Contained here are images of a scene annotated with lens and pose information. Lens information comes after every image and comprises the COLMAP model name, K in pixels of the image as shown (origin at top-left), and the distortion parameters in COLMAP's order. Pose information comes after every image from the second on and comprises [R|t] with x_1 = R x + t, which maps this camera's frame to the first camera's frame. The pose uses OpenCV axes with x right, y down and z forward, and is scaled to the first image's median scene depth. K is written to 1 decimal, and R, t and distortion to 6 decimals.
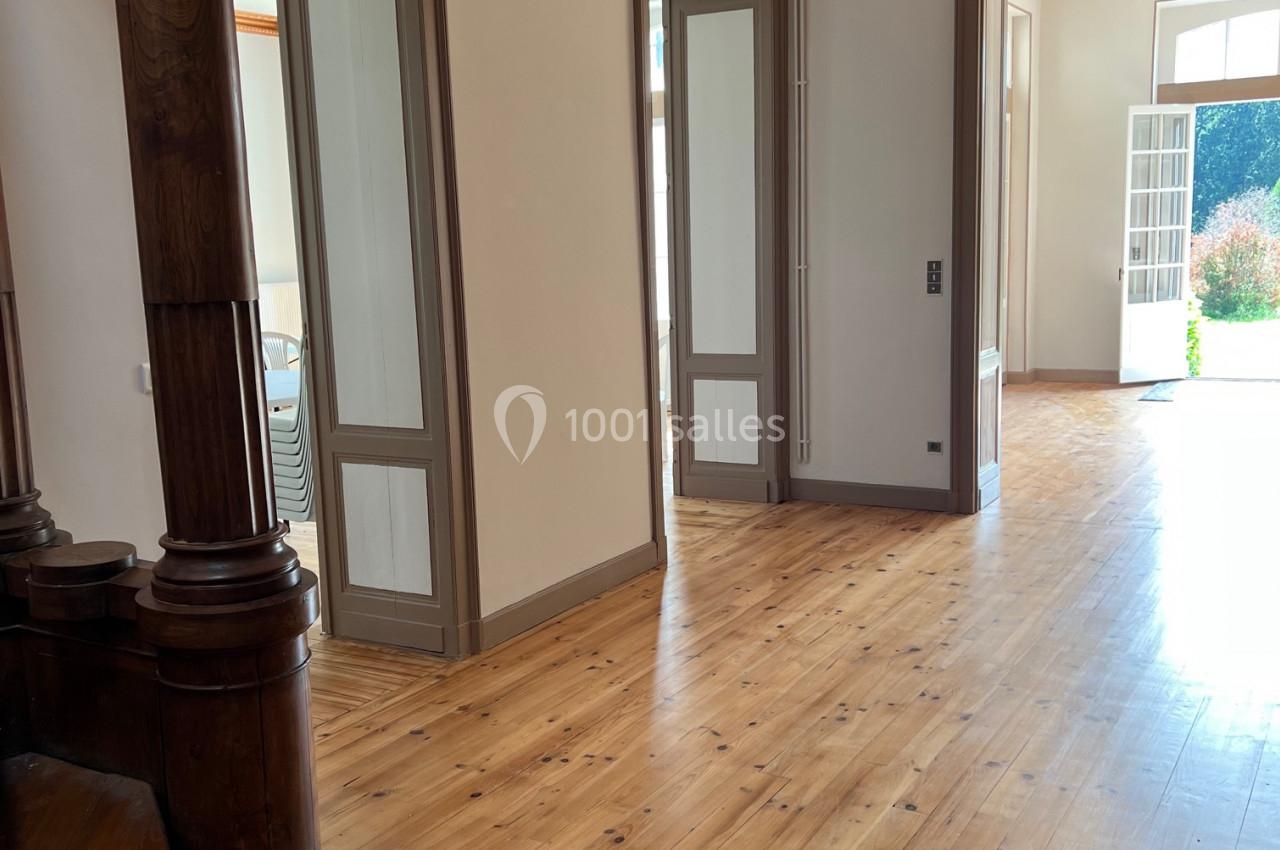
lens RADIAL K [[1280.1, 0, 640.0], [0, 1280.1, 425.0], [0, 0, 1]] dist [0.004967, 0.007991]
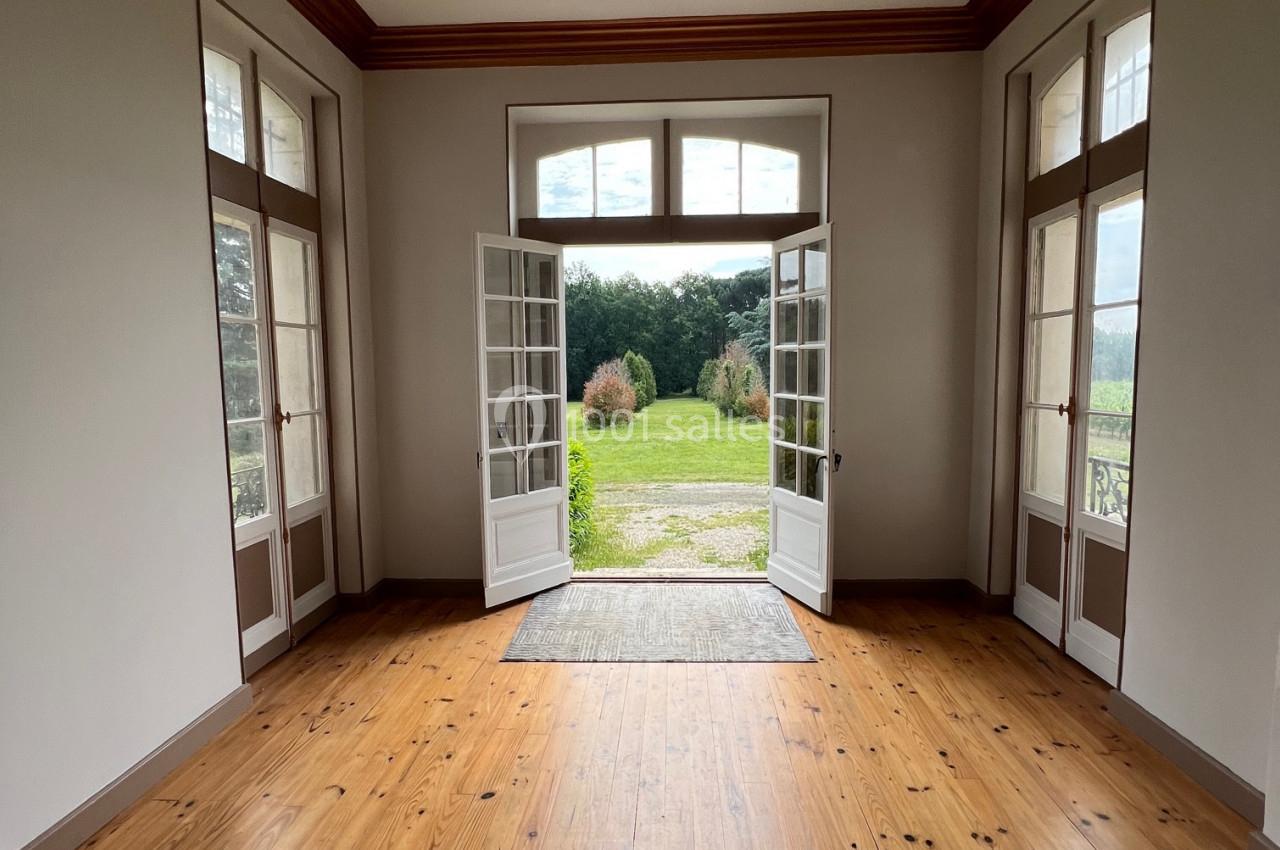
lens RADIAL K [[693.4, 0, 640.0], [0, 693.4, 425.0], [0, 0, 1]] dist [0.021409, 0.000176]
pose [[0.886673, -0.019005, 0.462007, 0.270893], [0.056678, 0.996088, -0.067800, -0.104472], [-0.458911, 0.086302, 0.884281, 0.598928]]
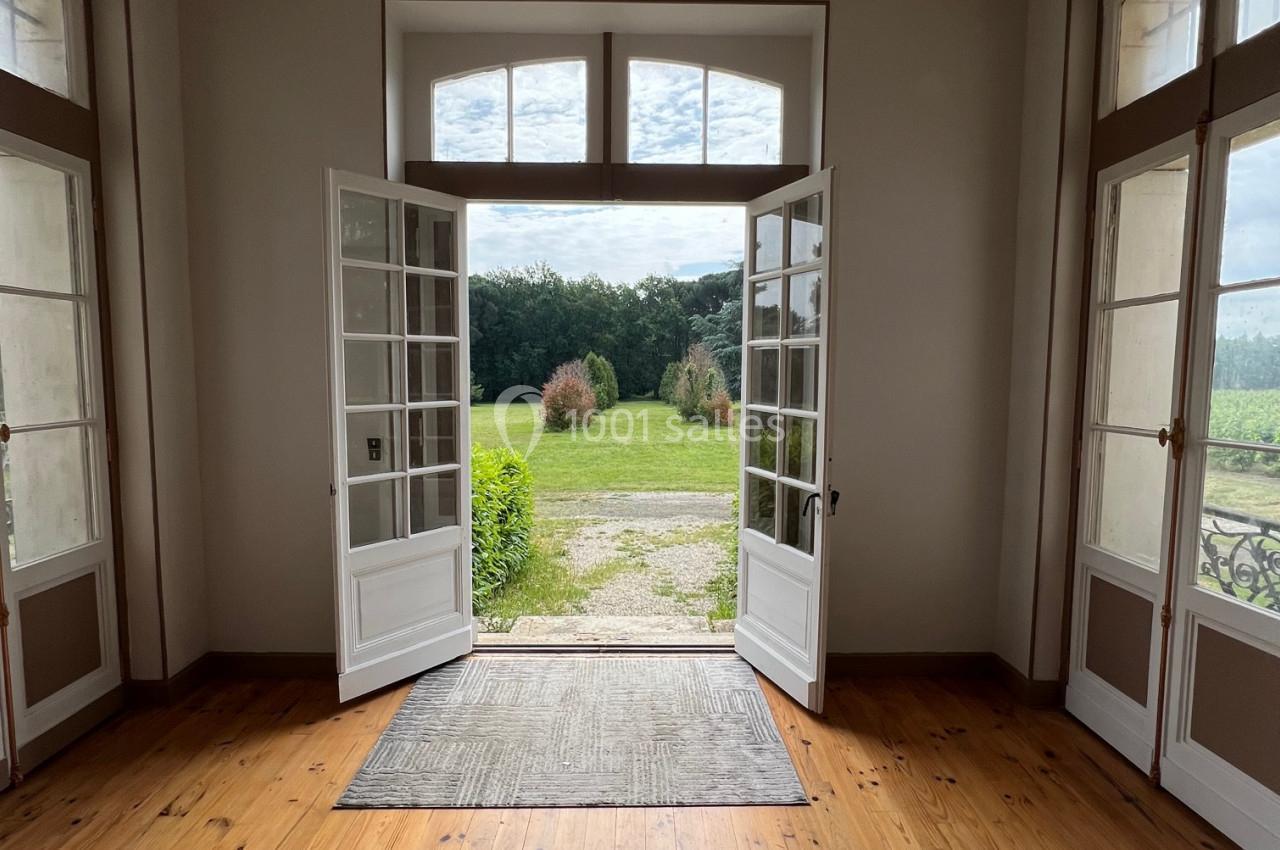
lens RADIAL K [[693.4, 0, 640.0], [0, 693.4, 425.0], [0, 0, 1]] dist [0.021409, 0.000176]
pose [[0.860552, -0.006160, 0.509325, 0.335749], [0.047470, 0.996545, -0.068153, -0.118962], [-0.507145, 0.082827, 0.857872, 0.687378]]
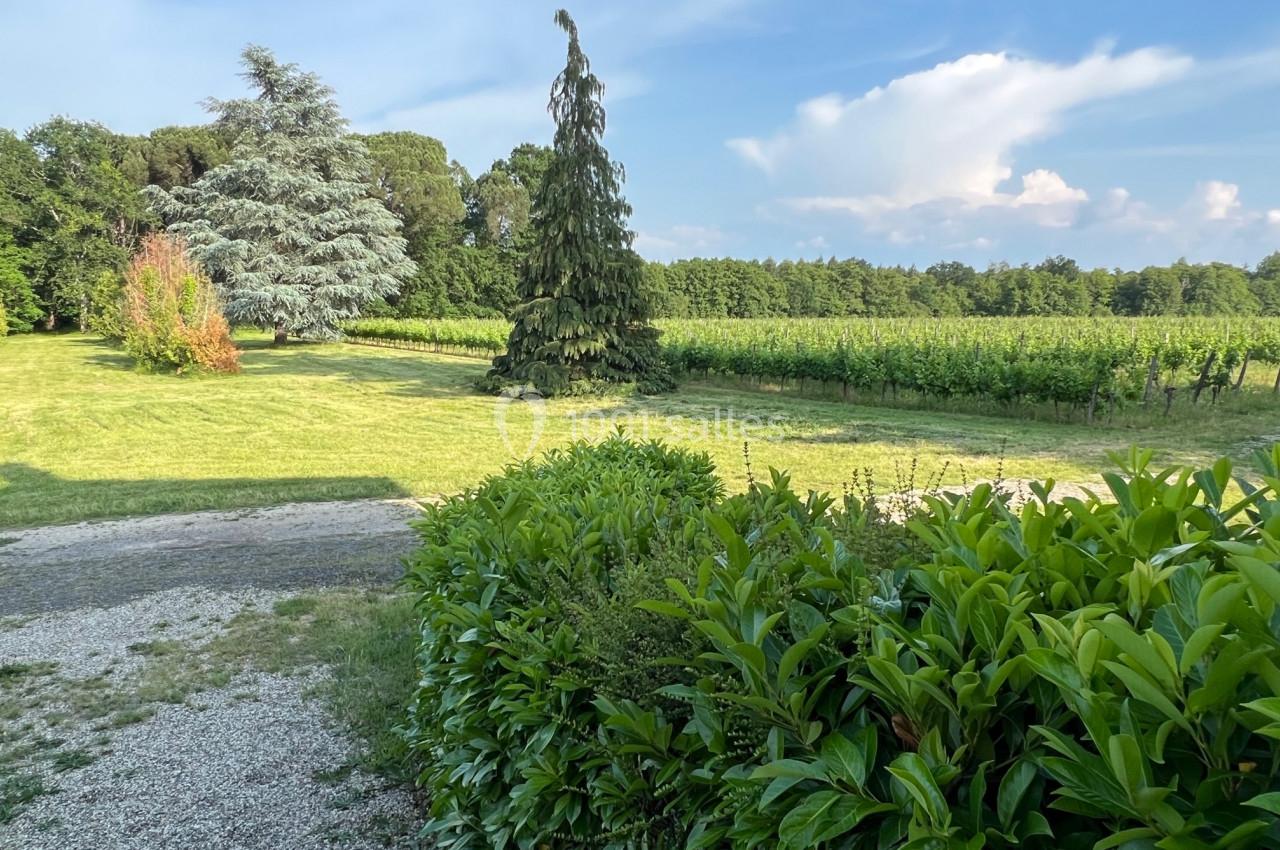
lens RADIAL K [[943.2, 0, 641.2], [0, 943.2, 434.7], [0, 0, 1]] dist [0.002755, 0.003743]
pose [[0.468669, -0.100403, 0.877650, 0.634464], [0.115062, 0.991994, 0.052040, -0.147994], [-0.875848, 0.076595, 0.476469, 1.137738]]
